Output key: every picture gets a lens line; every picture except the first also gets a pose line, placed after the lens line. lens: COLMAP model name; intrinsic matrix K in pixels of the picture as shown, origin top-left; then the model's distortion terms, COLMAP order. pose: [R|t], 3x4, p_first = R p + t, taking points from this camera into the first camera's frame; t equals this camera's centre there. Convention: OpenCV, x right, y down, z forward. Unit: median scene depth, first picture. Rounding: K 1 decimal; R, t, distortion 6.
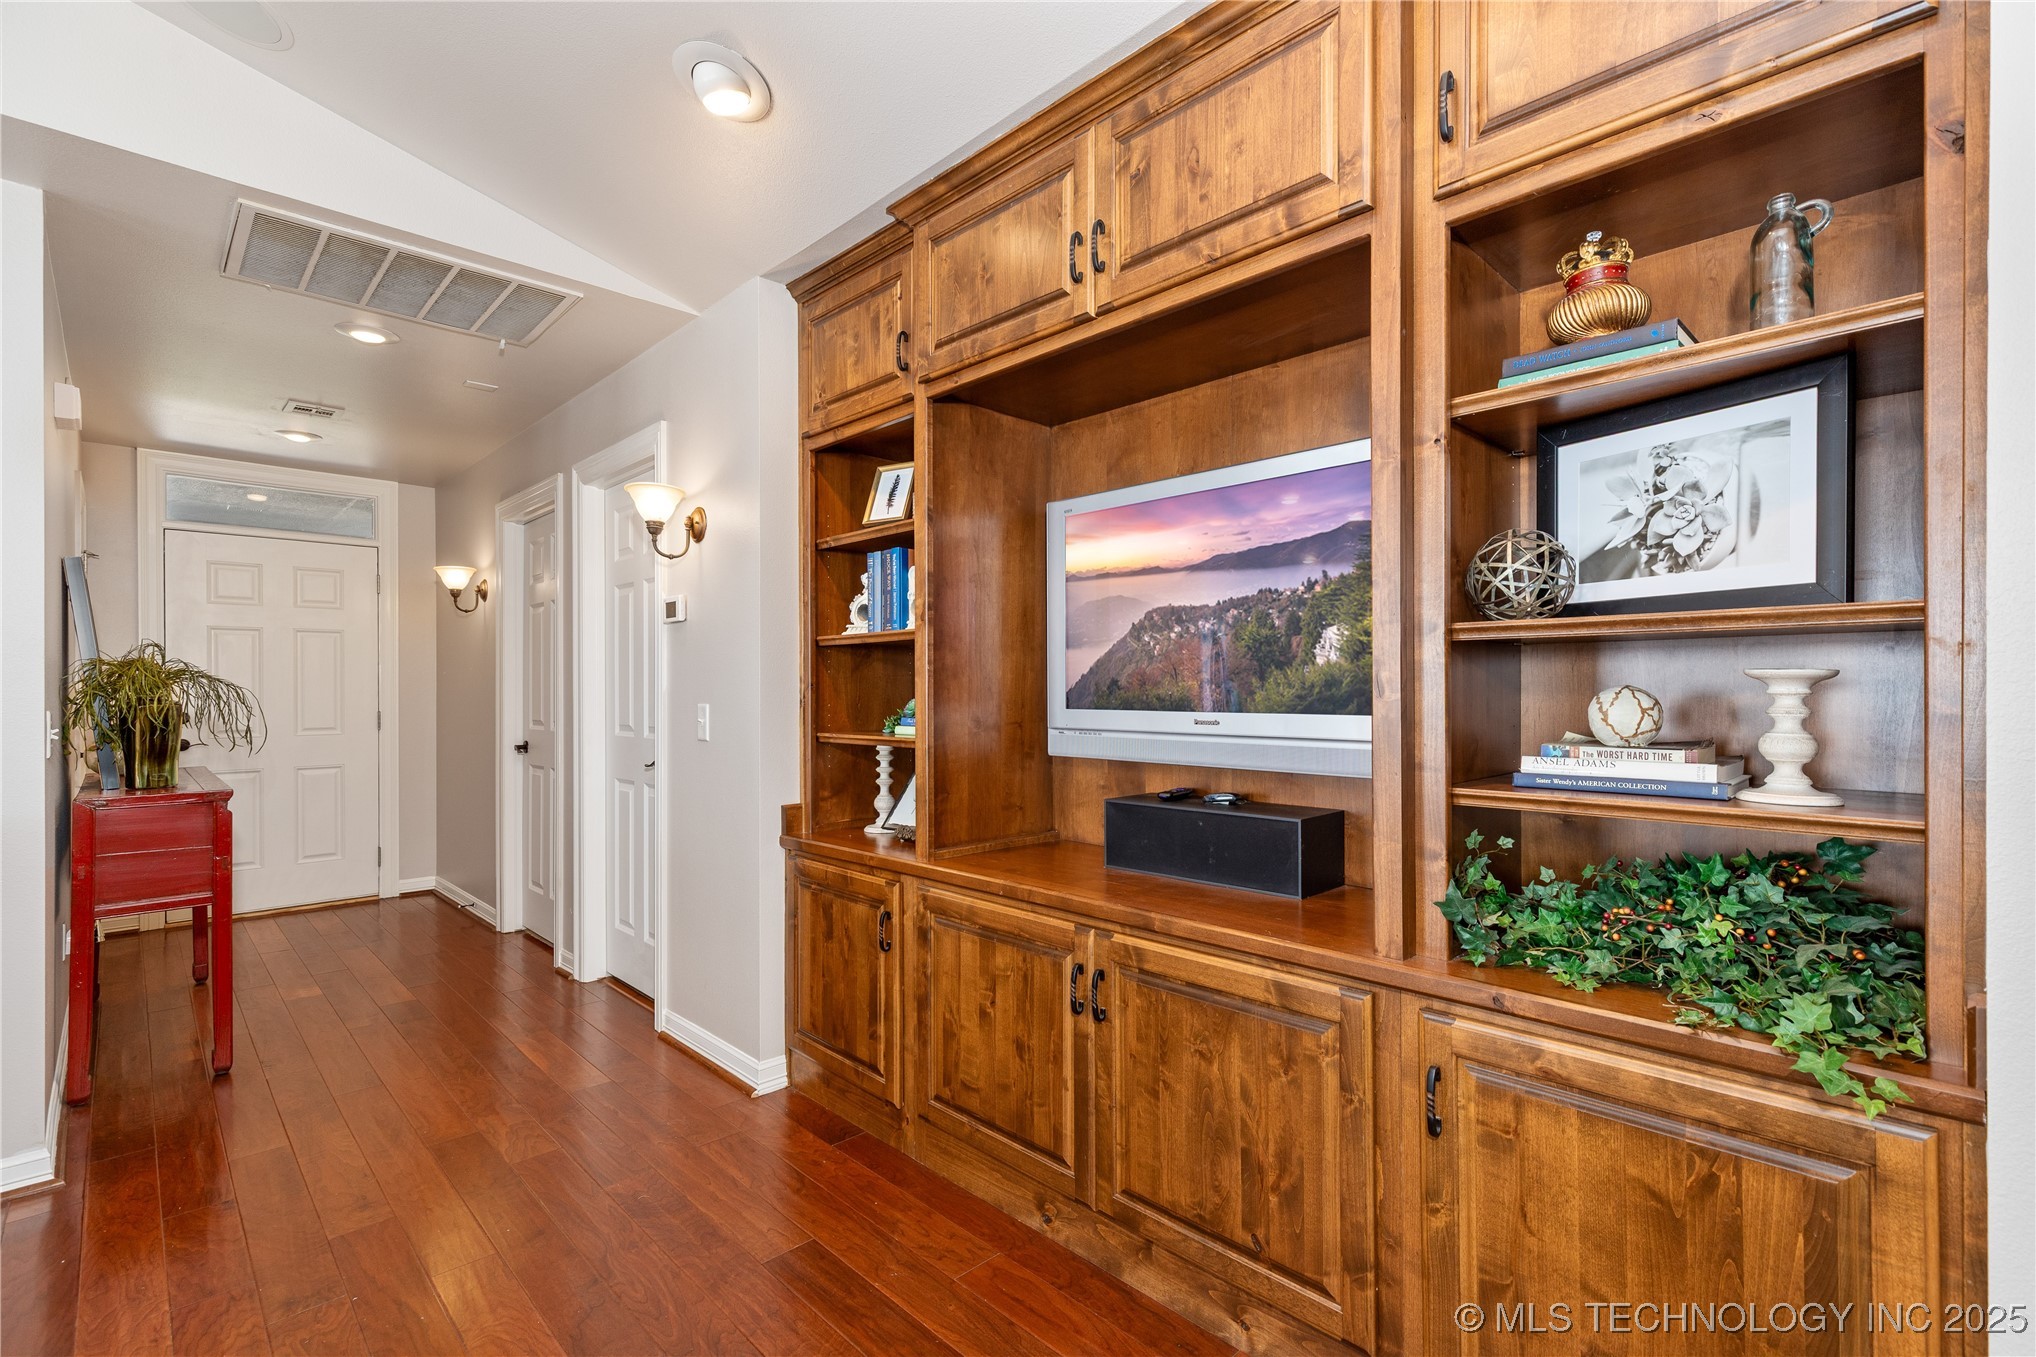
lens RADIAL K [[926.2, 0, 1048.3], [0, 926.2, 686.6], [0, 0, 1]] dist [0.003471, 0.001175]
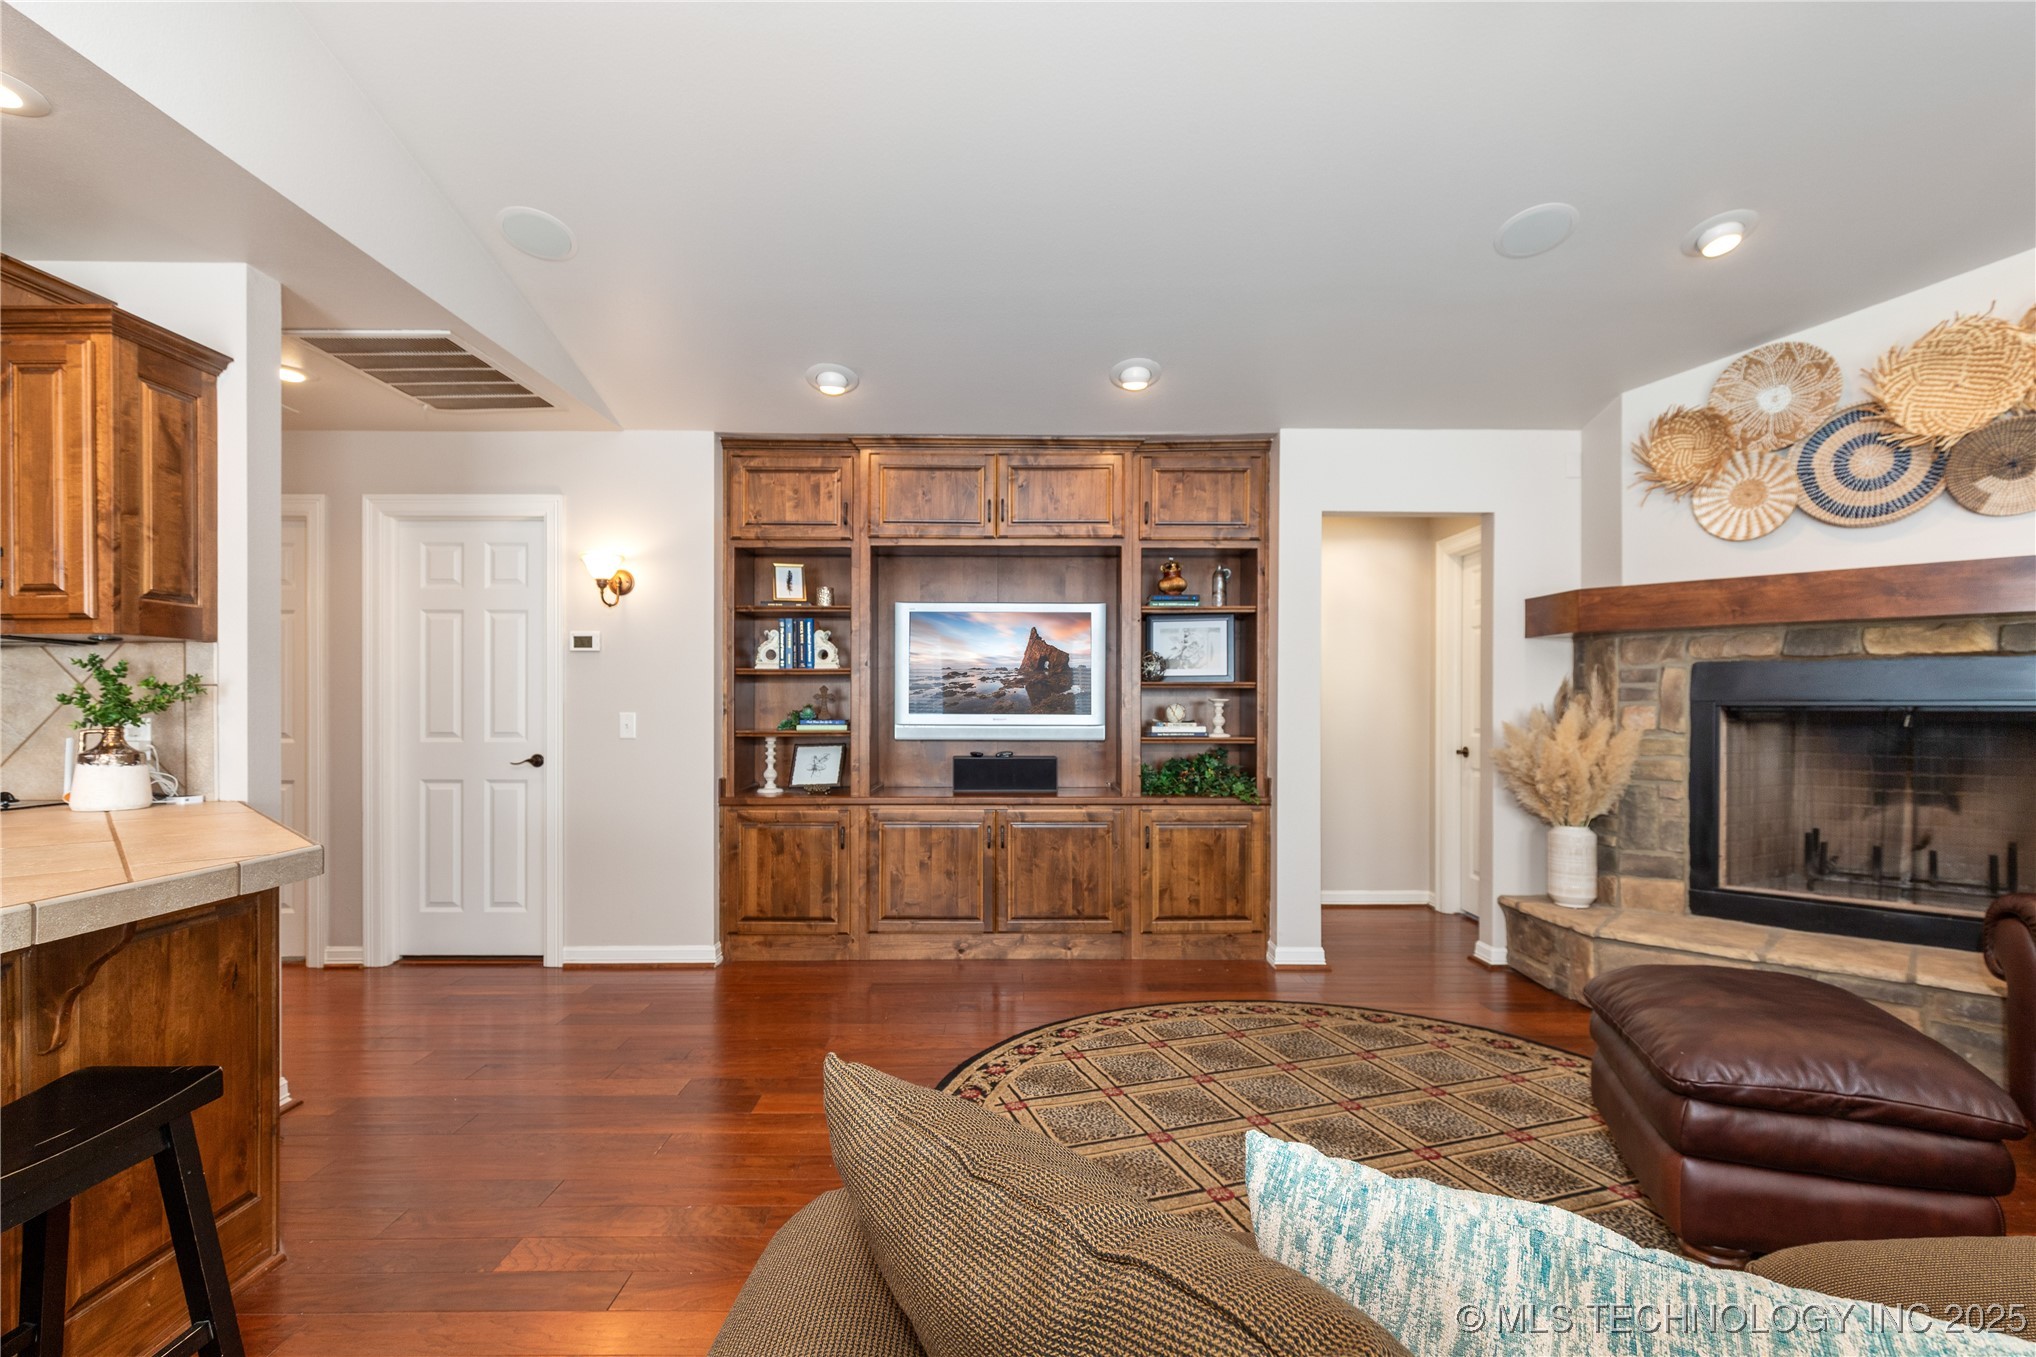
lens RADIAL K [[926.2, 0, 1018.6], [0, 926.2, 708.2], [0, 0, 1]] dist [0.003471, 0.001175]
pose [[0.701454, 0.002305, 0.712711, -1.517573], [-0.006045, 0.999978, 0.002716, 0.007509], [-0.712689, -0.006213, 0.701453, -0.624411]]
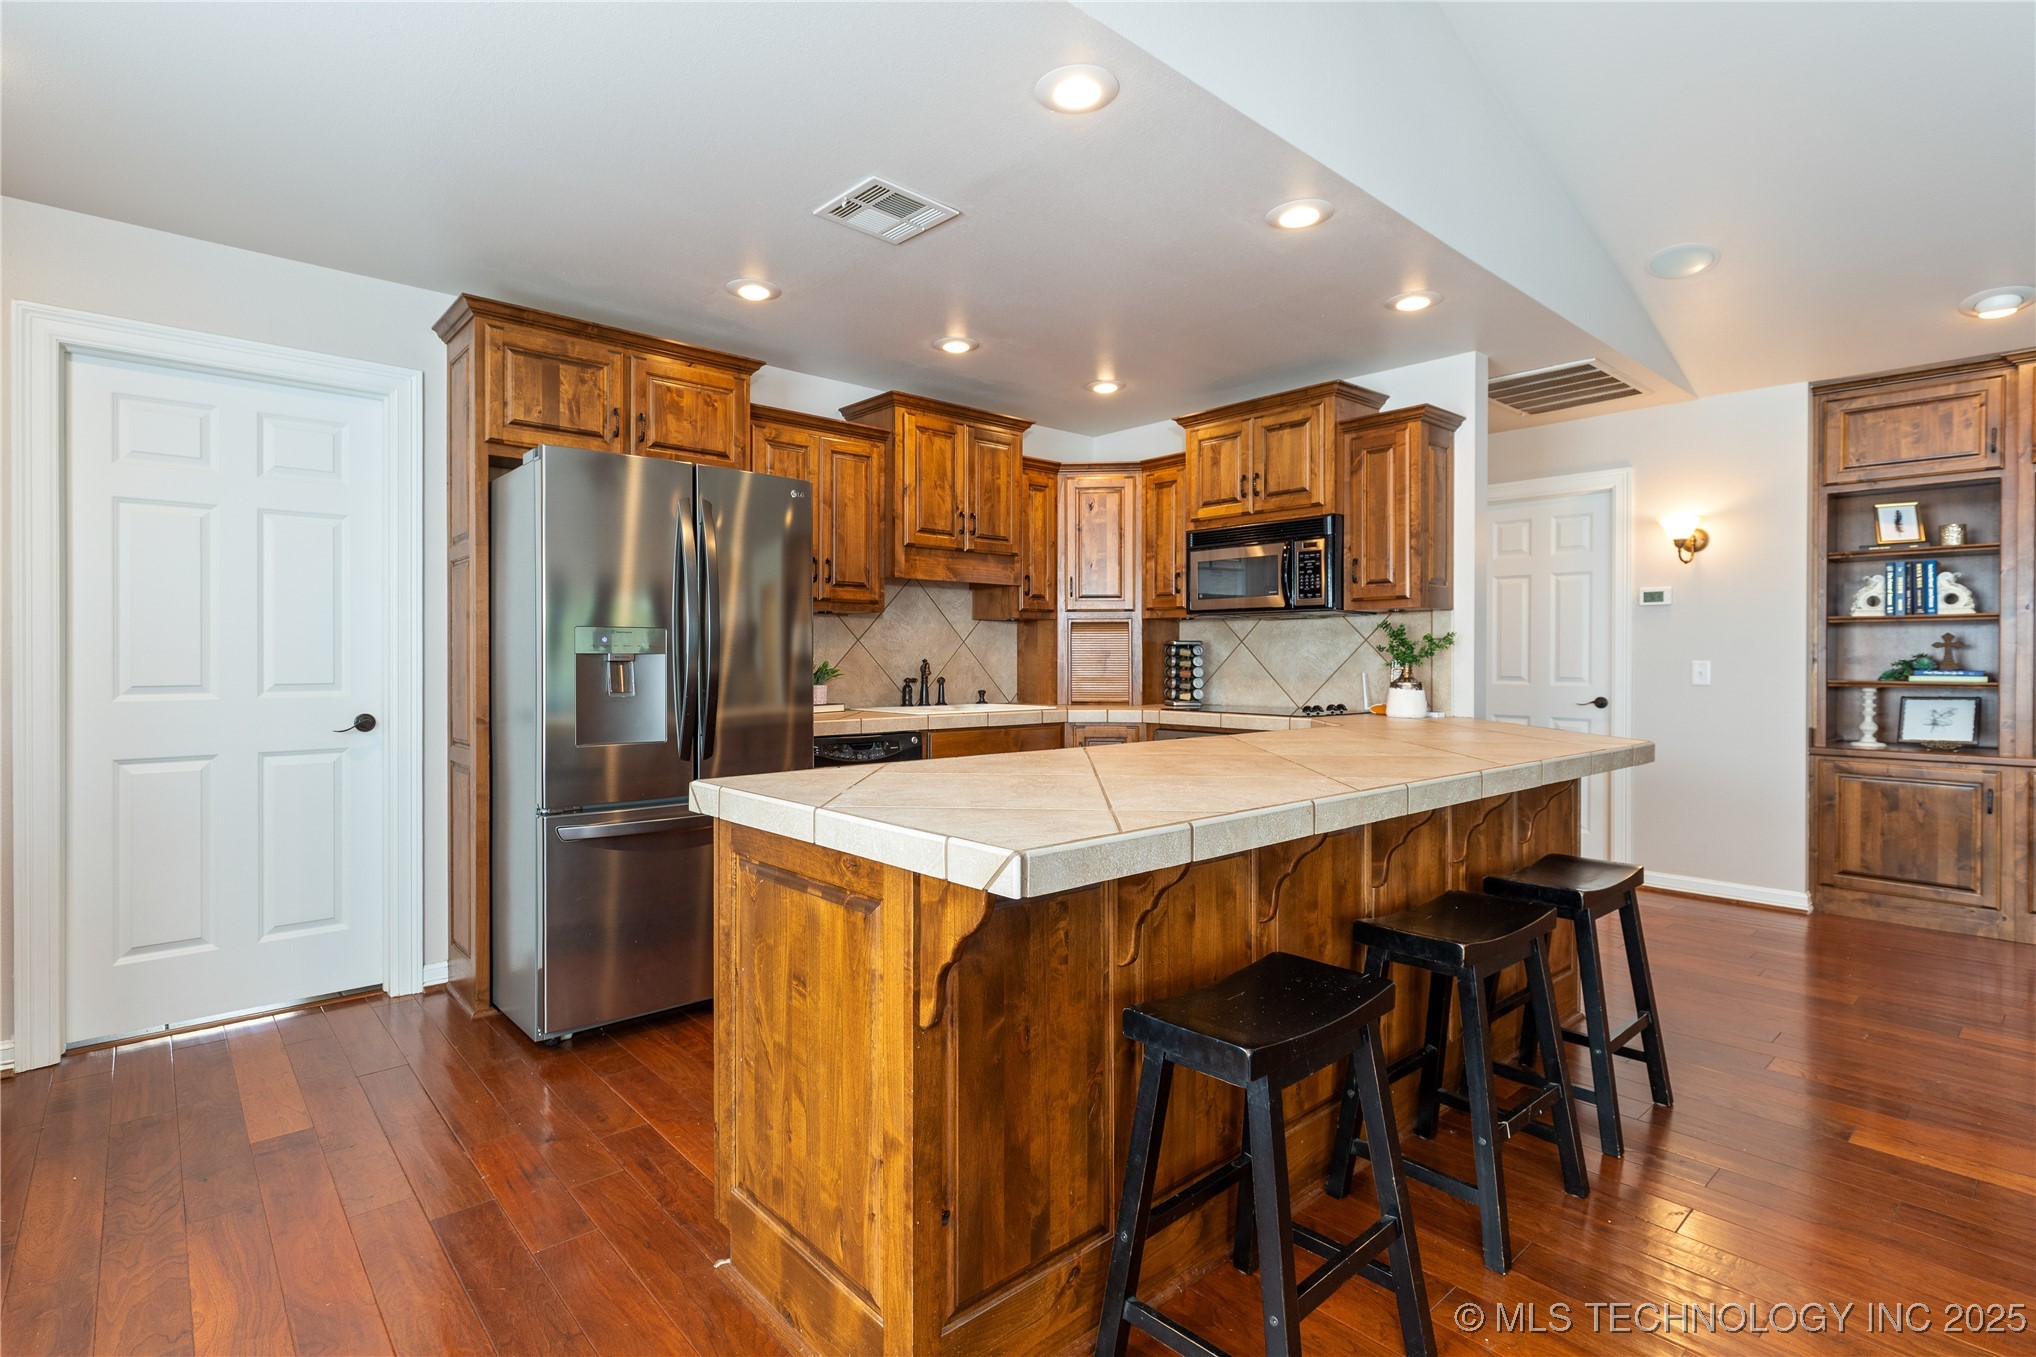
lens RADIAL K [[966.5, 0, 964.3], [0, 966.5, 657.7], [0, 0, 1]] dist [0.005099, -0.002549]
pose [[0.996702, 0.008026, -0.080747, -2.275377], [-0.007714, 0.999962, 0.004175, 0.025833], [0.080778, -0.003538, 0.996726, -1.033186]]
